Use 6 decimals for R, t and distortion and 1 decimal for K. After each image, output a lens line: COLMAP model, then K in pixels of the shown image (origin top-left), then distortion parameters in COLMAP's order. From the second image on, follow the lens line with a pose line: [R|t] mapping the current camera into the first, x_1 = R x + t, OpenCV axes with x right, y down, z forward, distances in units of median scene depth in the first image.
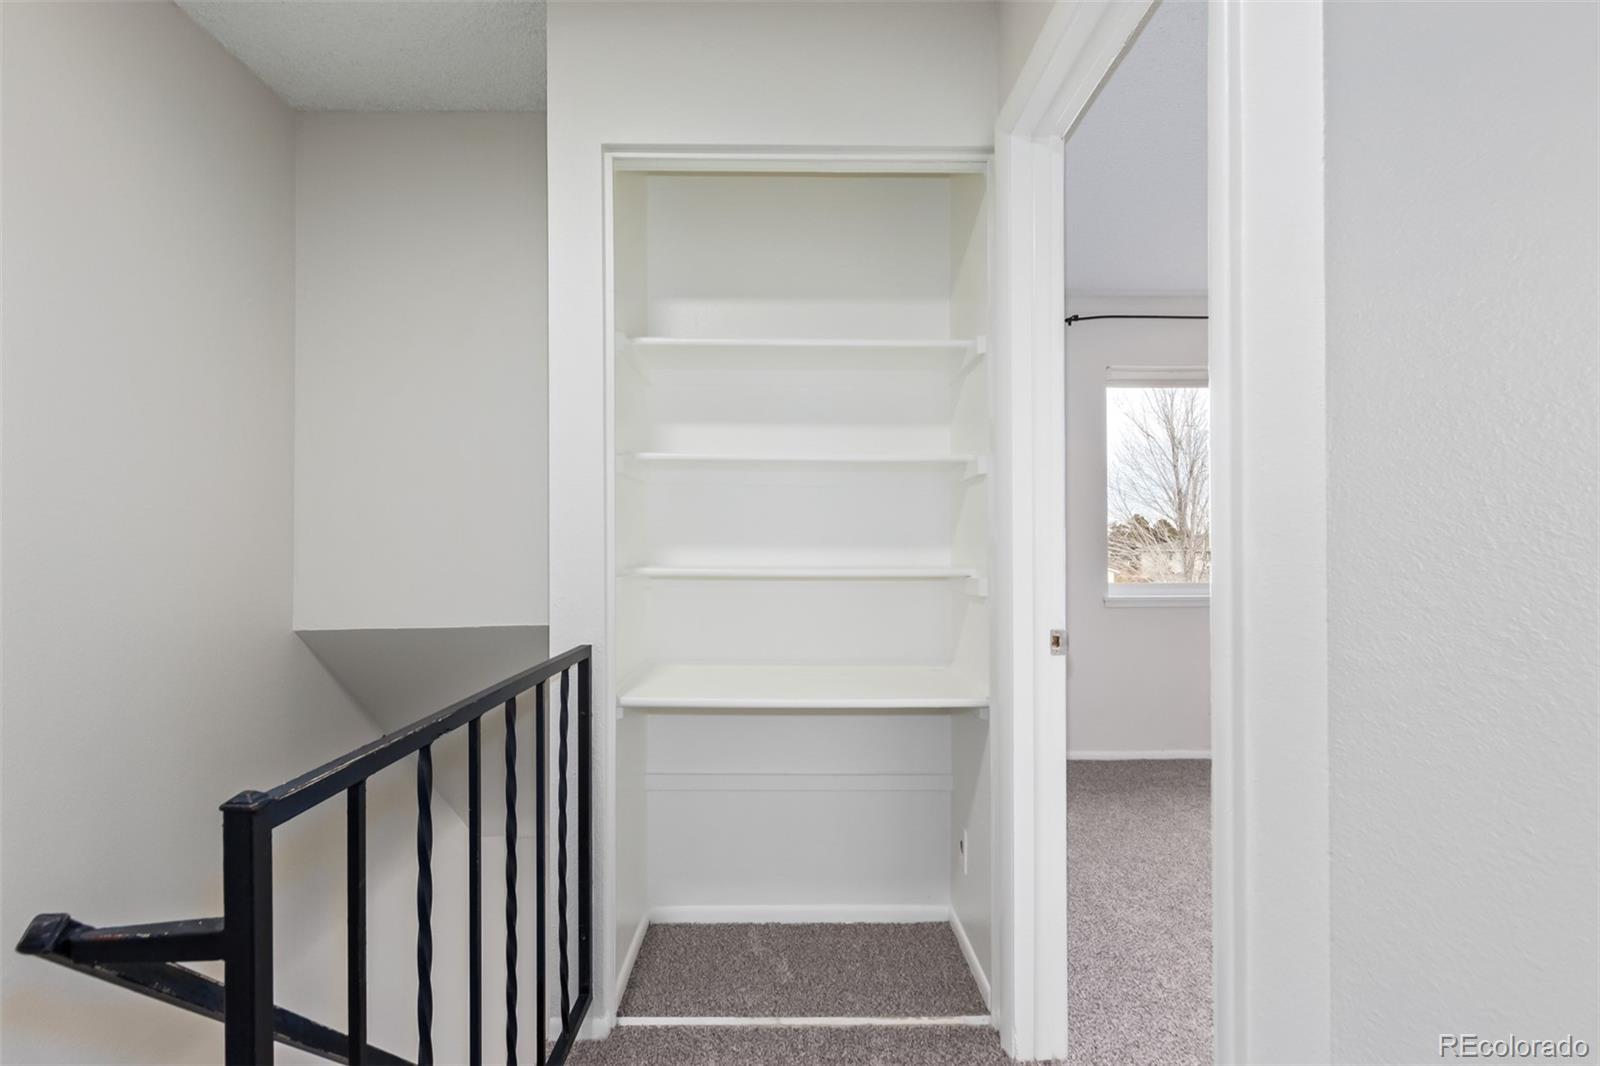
lens RADIAL K [[748.0, 0, 799.8], [0, 748.0, 540.5], [0, 0, 1]] dist [0.003486, -0.000225]
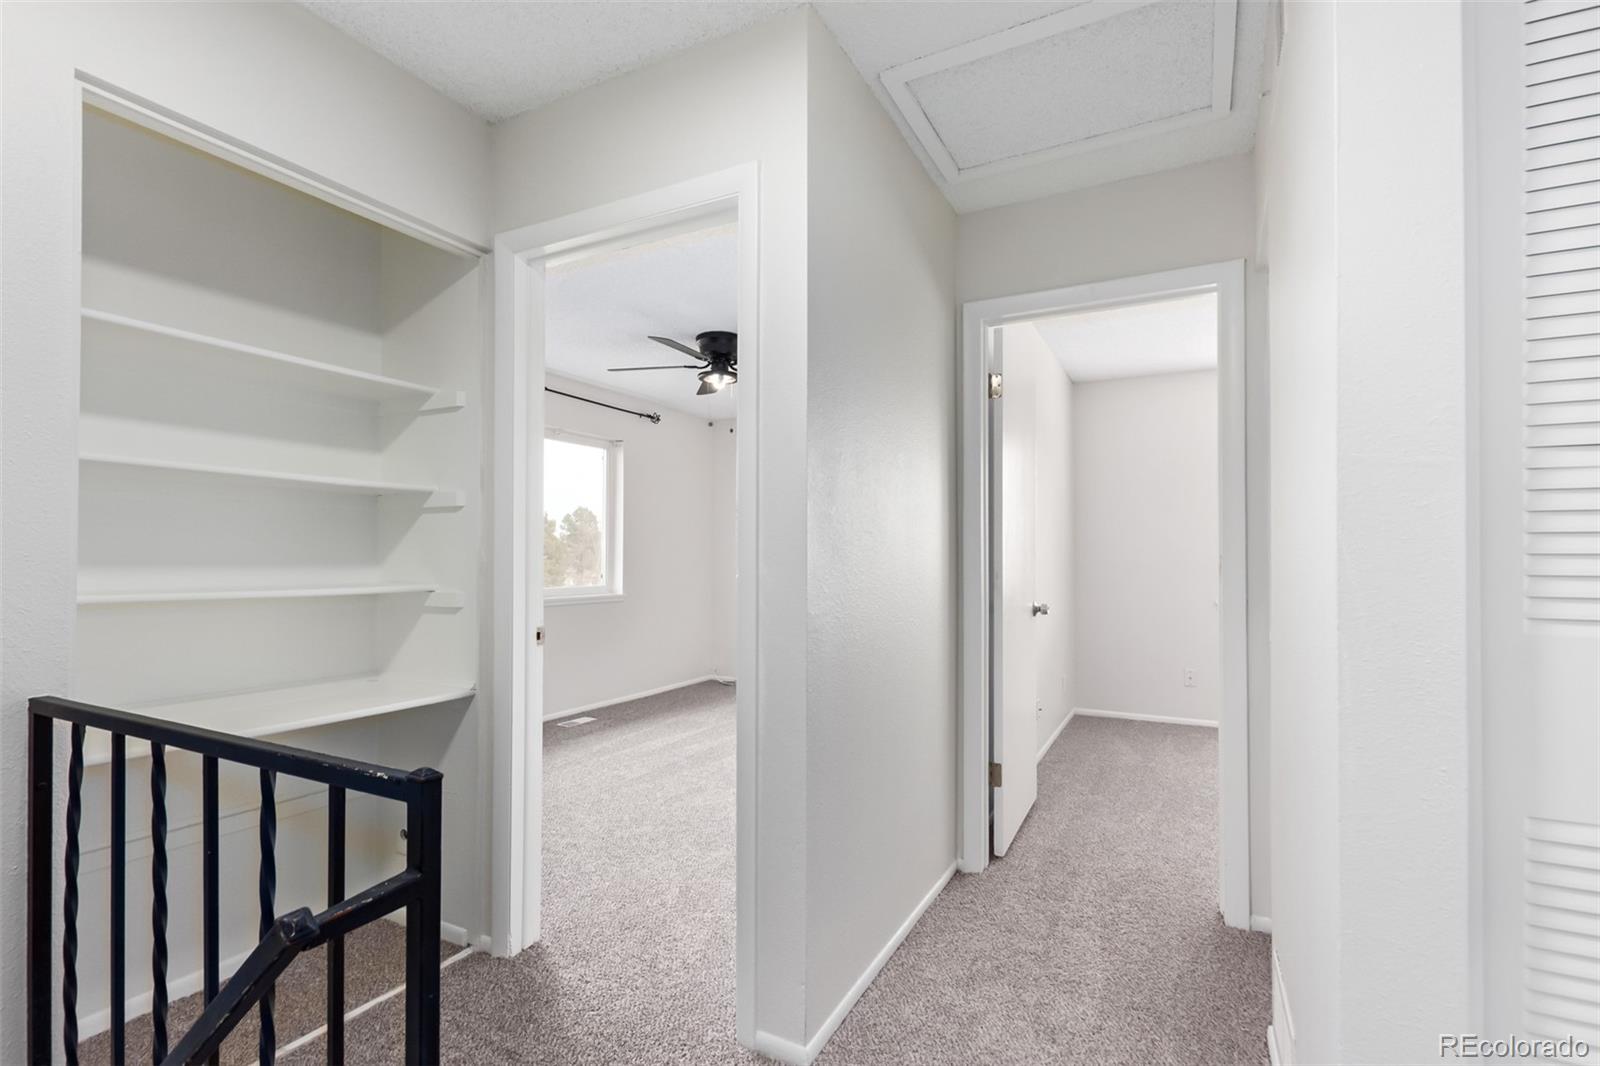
lens RADIAL K [[749.3, 0, 799.1], [0, 749.3, 553.5], [0, 0, 1]] dist [-0.028656, -0.000242]
pose [[0.475956, 0.012644, 0.879378, -0.600613], [-0.007089, 0.999919, -0.010540, -0.003923], [-0.879441, -0.001217, 0.476007, -0.057884]]
